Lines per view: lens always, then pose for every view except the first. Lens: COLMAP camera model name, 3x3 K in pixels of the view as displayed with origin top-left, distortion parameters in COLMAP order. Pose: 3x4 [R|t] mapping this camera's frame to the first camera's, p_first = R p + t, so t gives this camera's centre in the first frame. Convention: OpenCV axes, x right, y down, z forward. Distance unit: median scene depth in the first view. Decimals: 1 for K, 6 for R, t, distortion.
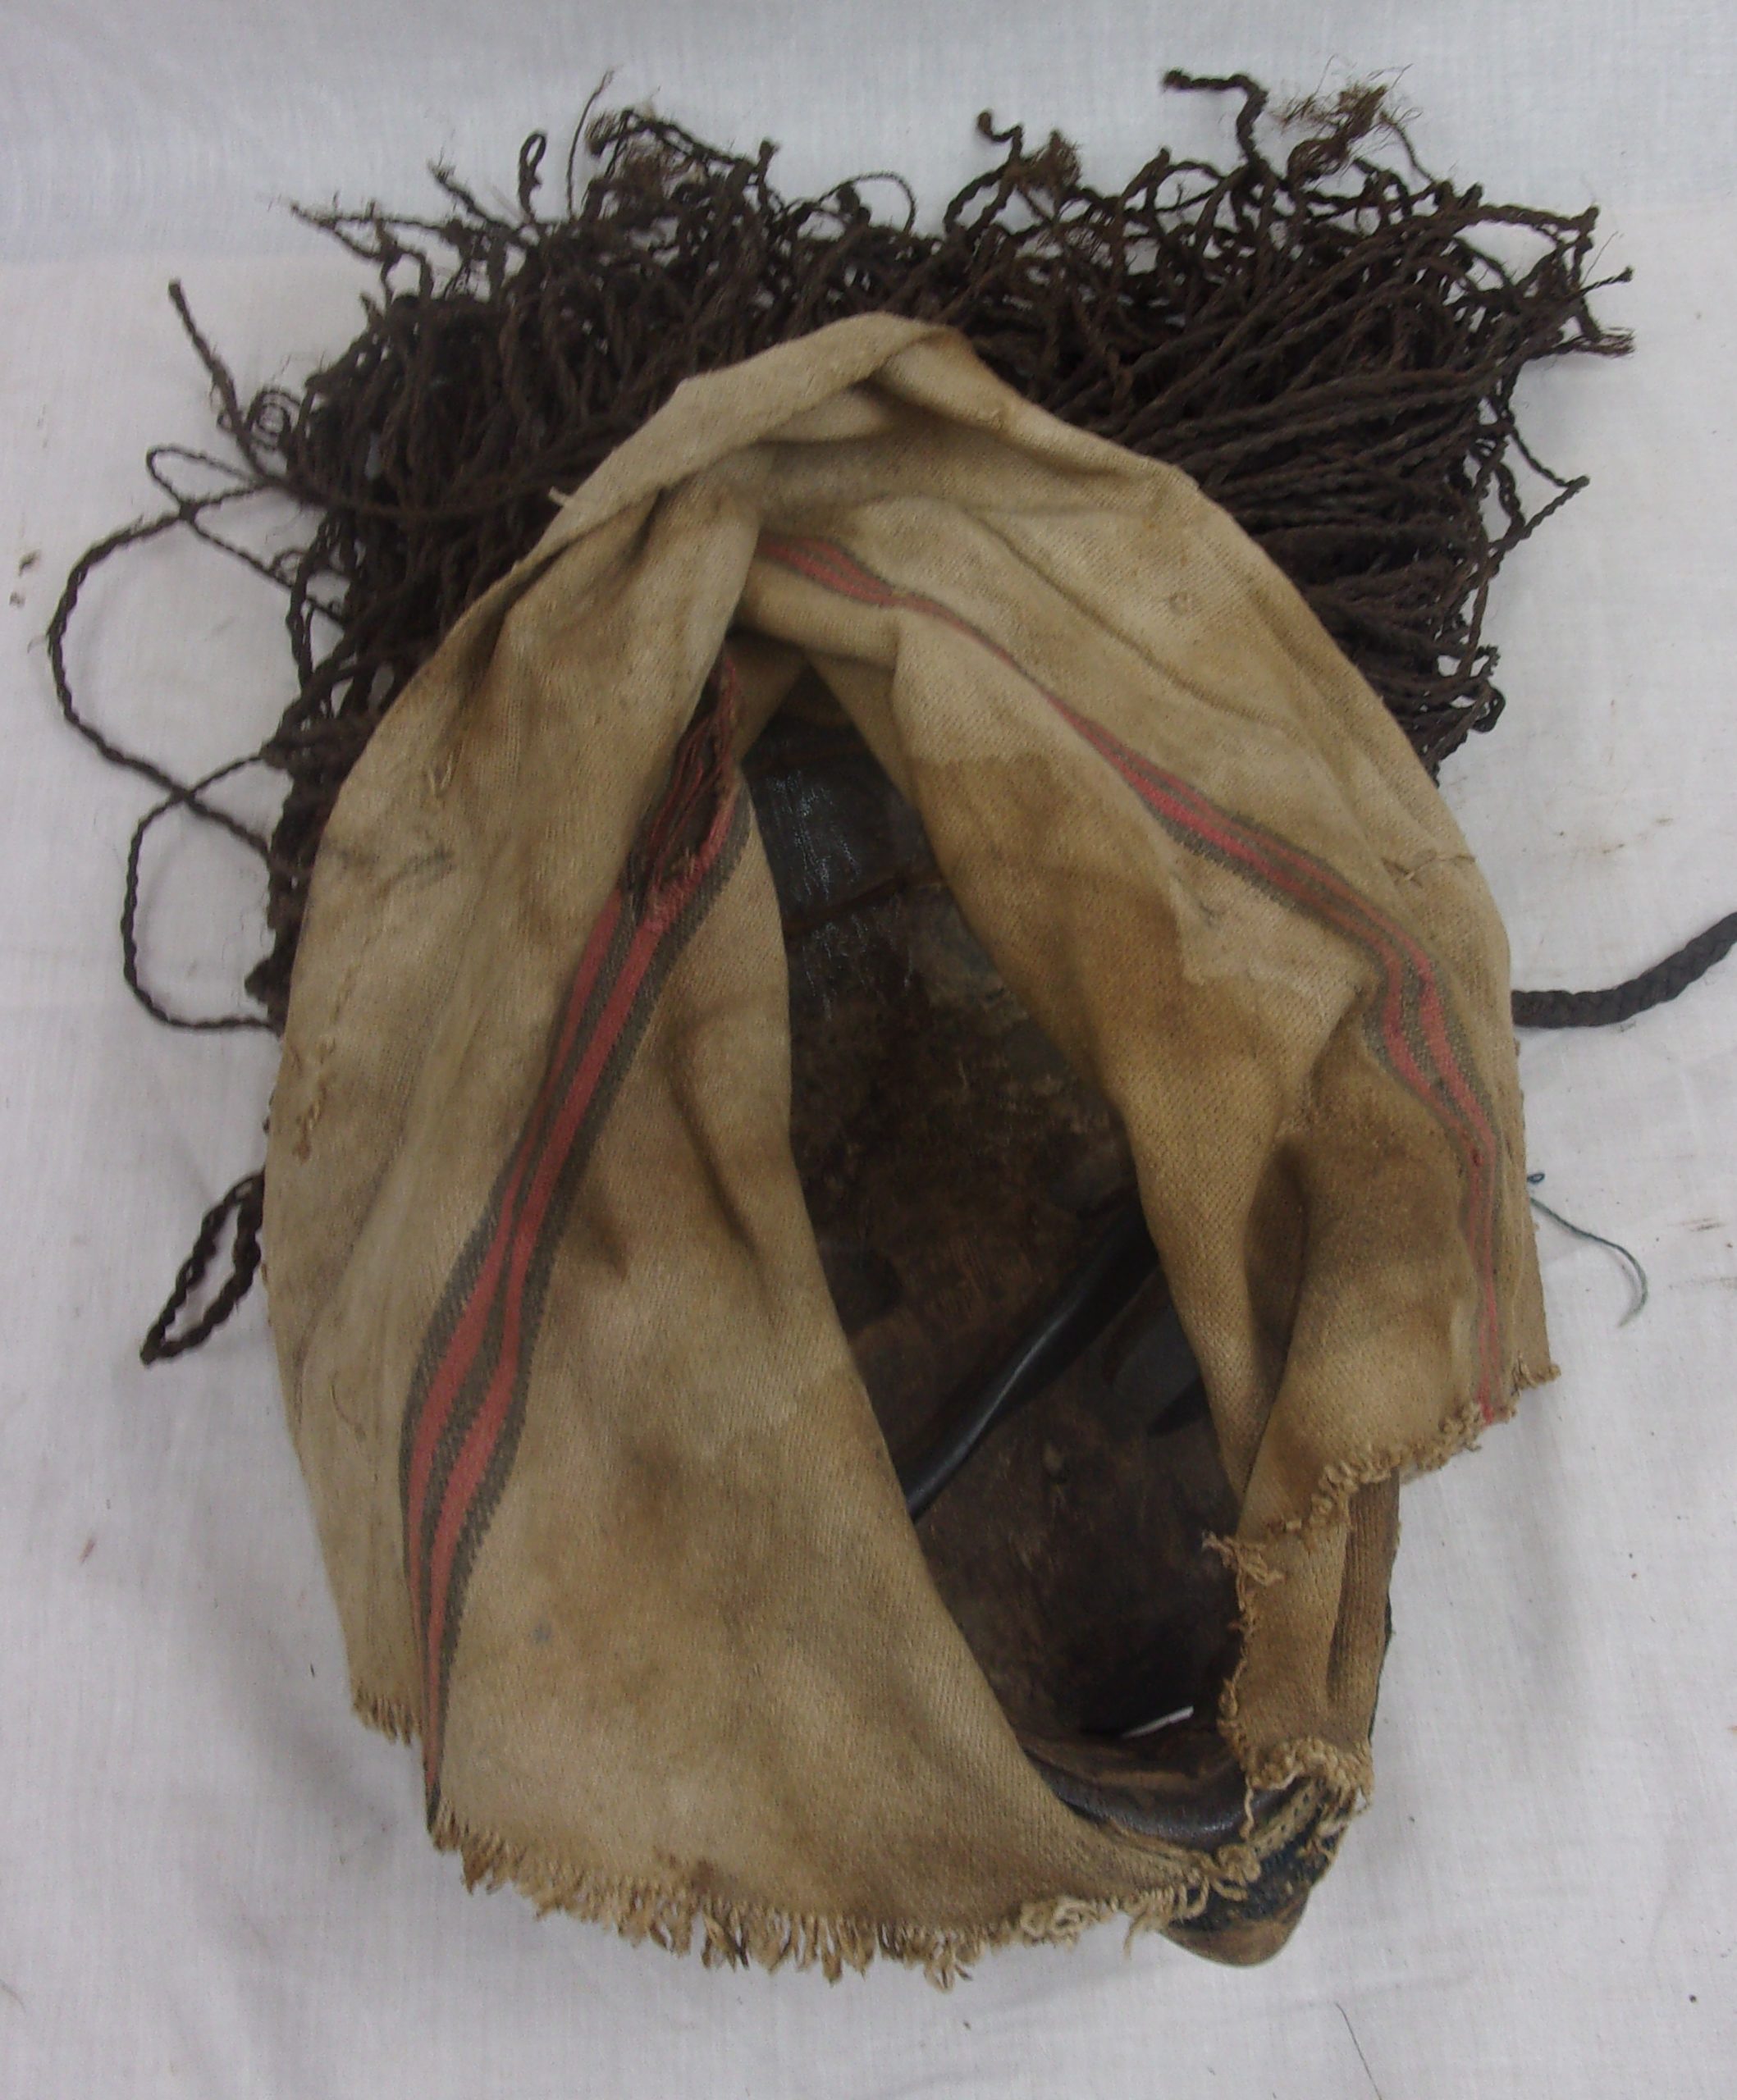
lens RADIAL K [[2230.3, 0, 1029.1], [0, 2230.3, 1046.9], [0, 0, 1]] dist [0.002729, -0.015229]
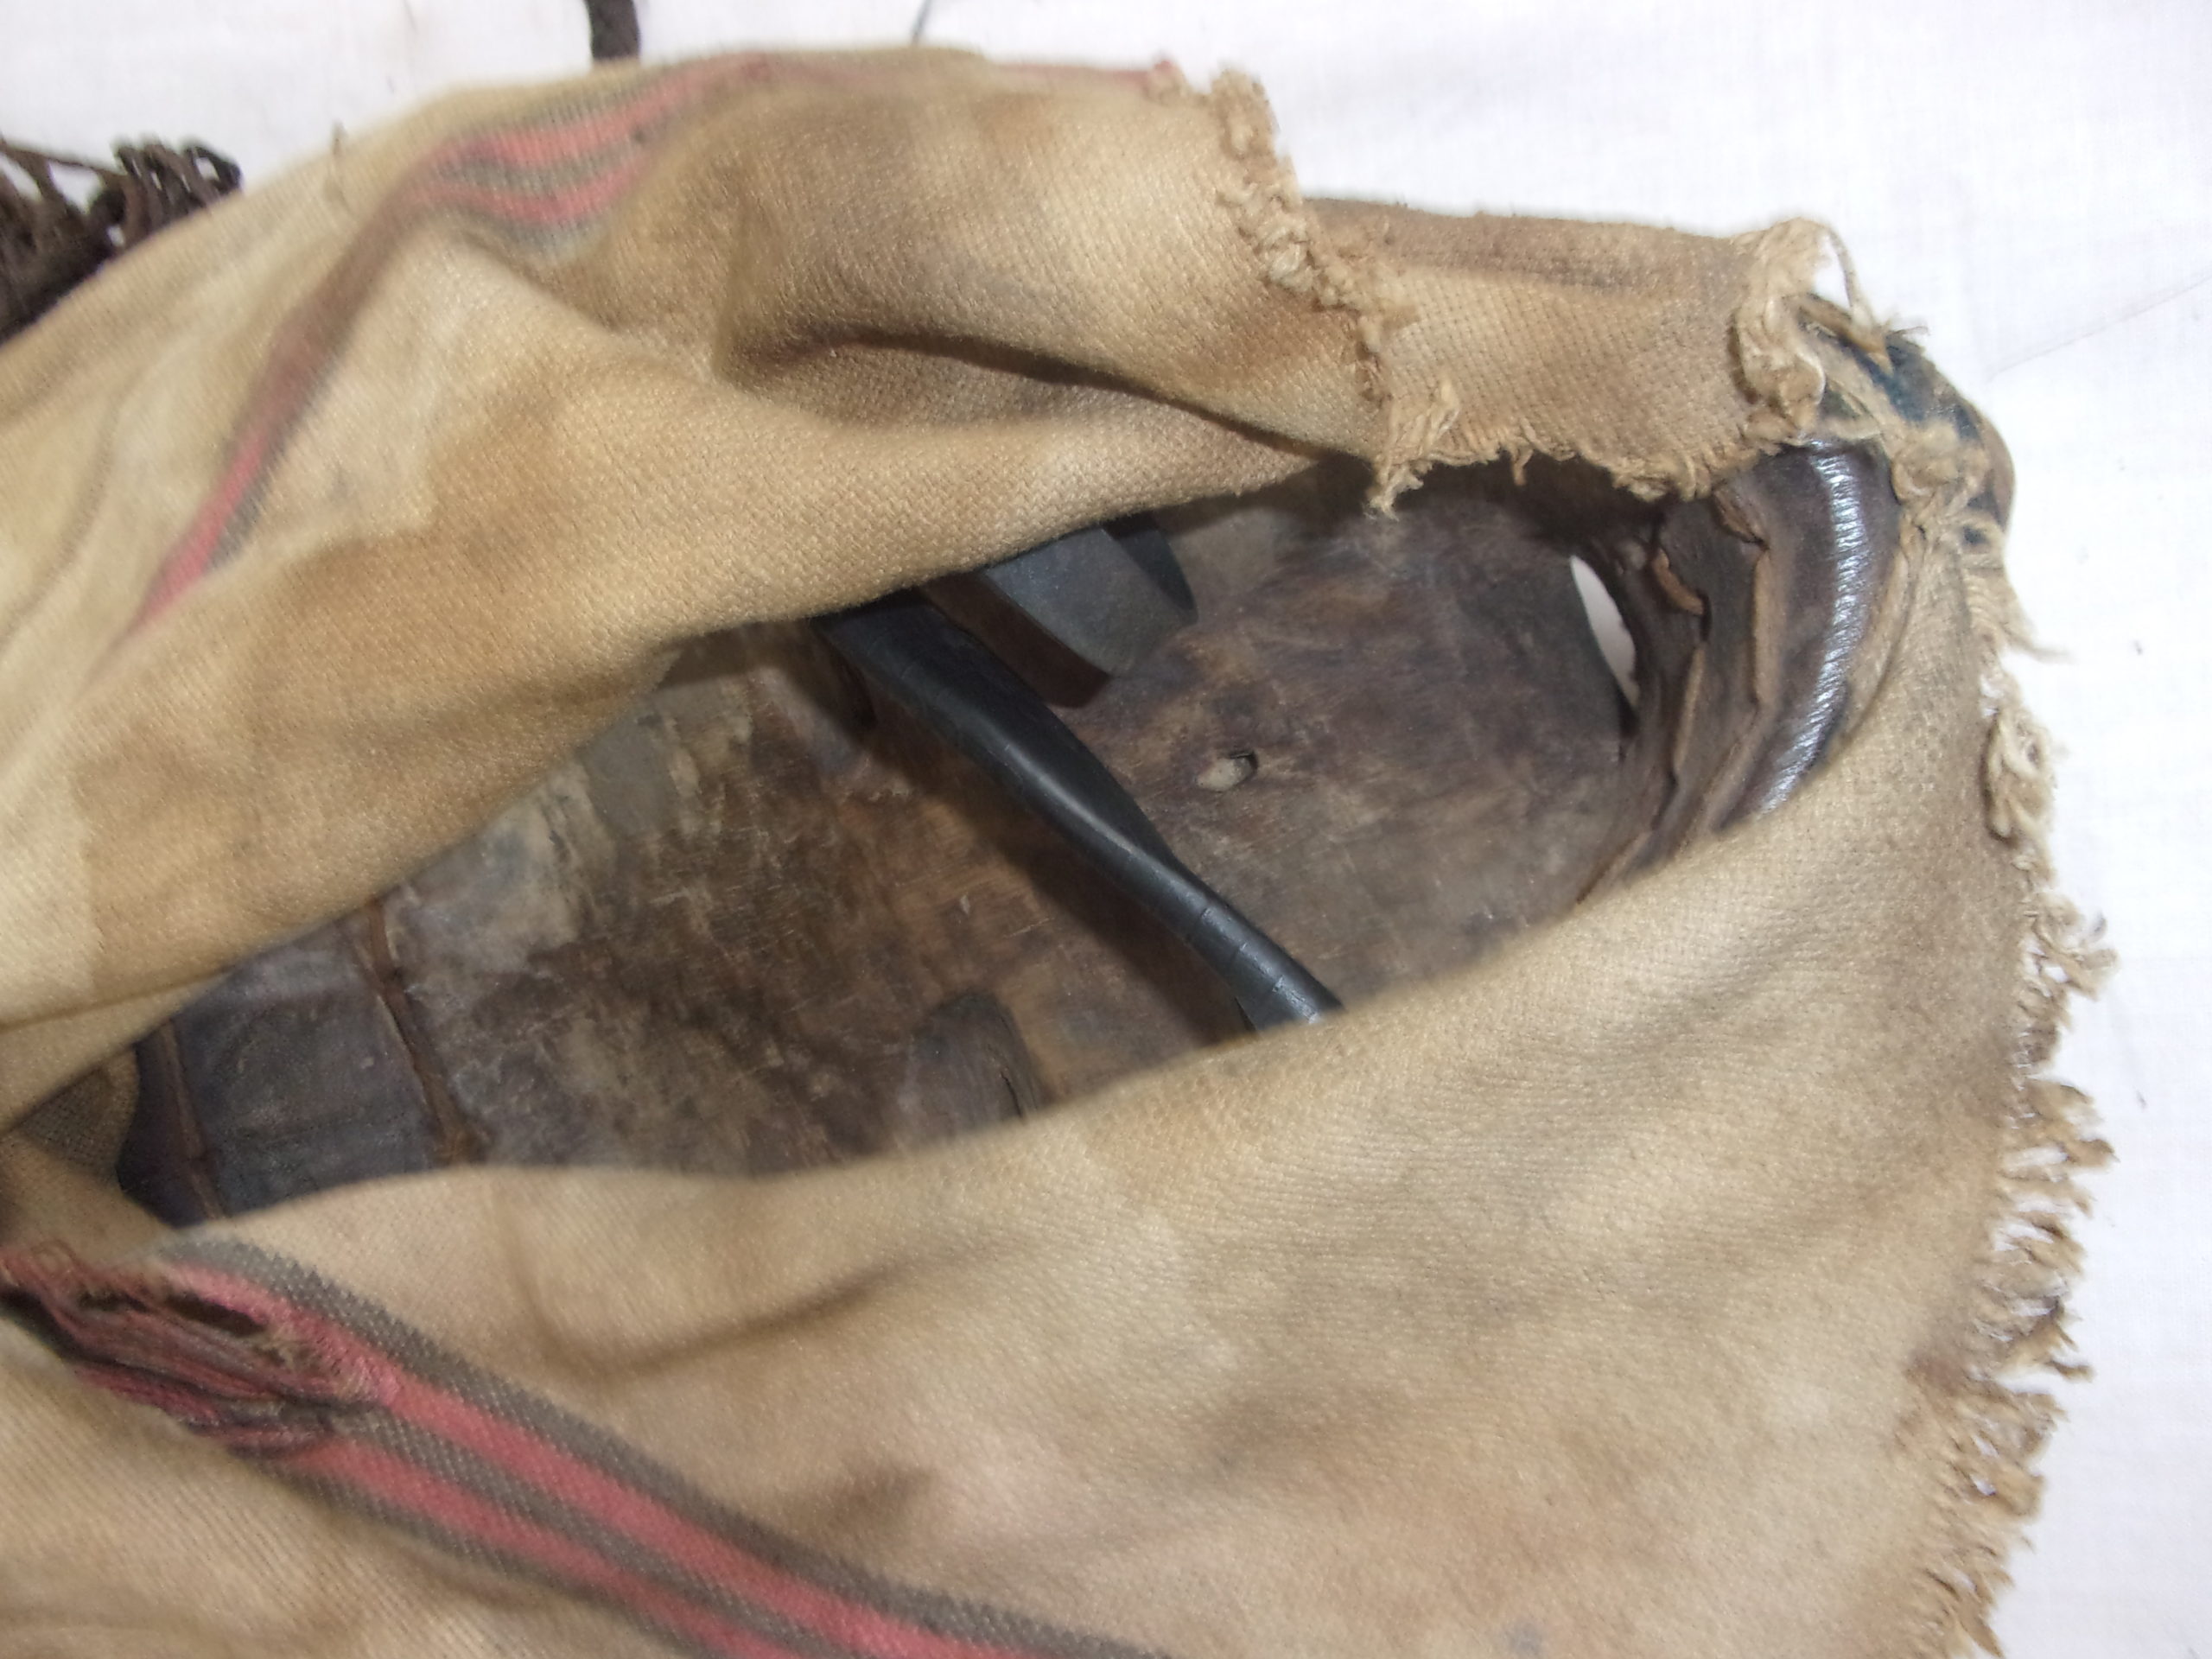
lens RADIAL K [[1803.6, 0, 1106.0], [0, 1803.6, 829.5], [0, 0, 1]] dist [0.009241, -0.000405]
pose [[0.014519, -0.999790, -0.014483, 0.001045], [0.988073, 0.012125, 0.153509, 0.075816], [-0.153301, -0.016539, 0.988041, 0.530175]]
